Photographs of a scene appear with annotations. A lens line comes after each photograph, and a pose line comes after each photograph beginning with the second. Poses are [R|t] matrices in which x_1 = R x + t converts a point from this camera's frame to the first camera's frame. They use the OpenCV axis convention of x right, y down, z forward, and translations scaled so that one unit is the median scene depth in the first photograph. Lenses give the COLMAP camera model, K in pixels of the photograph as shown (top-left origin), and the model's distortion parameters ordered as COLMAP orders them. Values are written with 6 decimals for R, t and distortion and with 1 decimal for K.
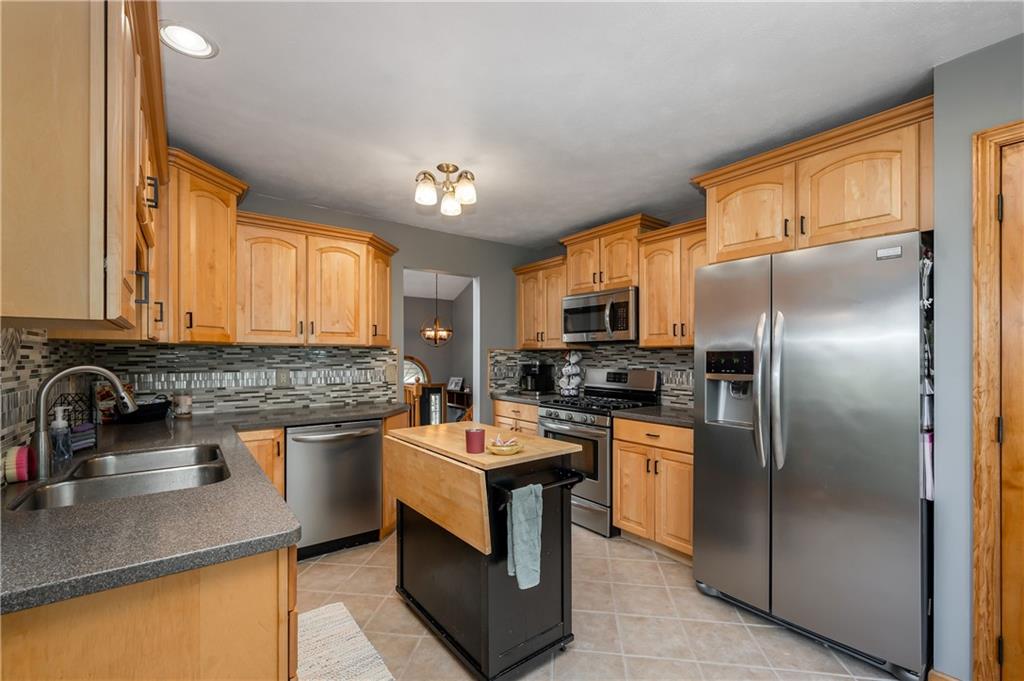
lens RADIAL K [[429.7, 0, 510.9], [0, 429.7, 354.1], [0, 0, 1]] dist [-0.003346, 0.000138]
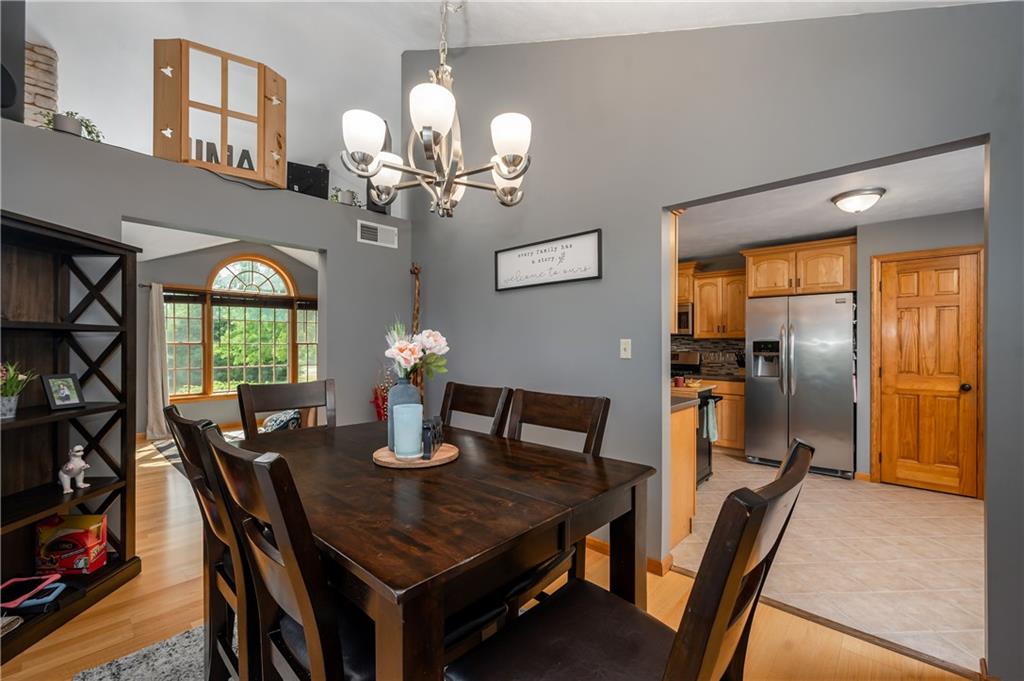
lens RADIAL K [[429.7, 0, 501.9], [0, 429.7, 345.4], [0, 0, 1]] dist [-0.003346, 0.000138]
pose [[0.985553, -0.002103, 0.169351, -1.570160], [0.000596, 0.999960, 0.008944, -0.010403], [-0.169363, -0.008714, 0.985515, -1.177454]]
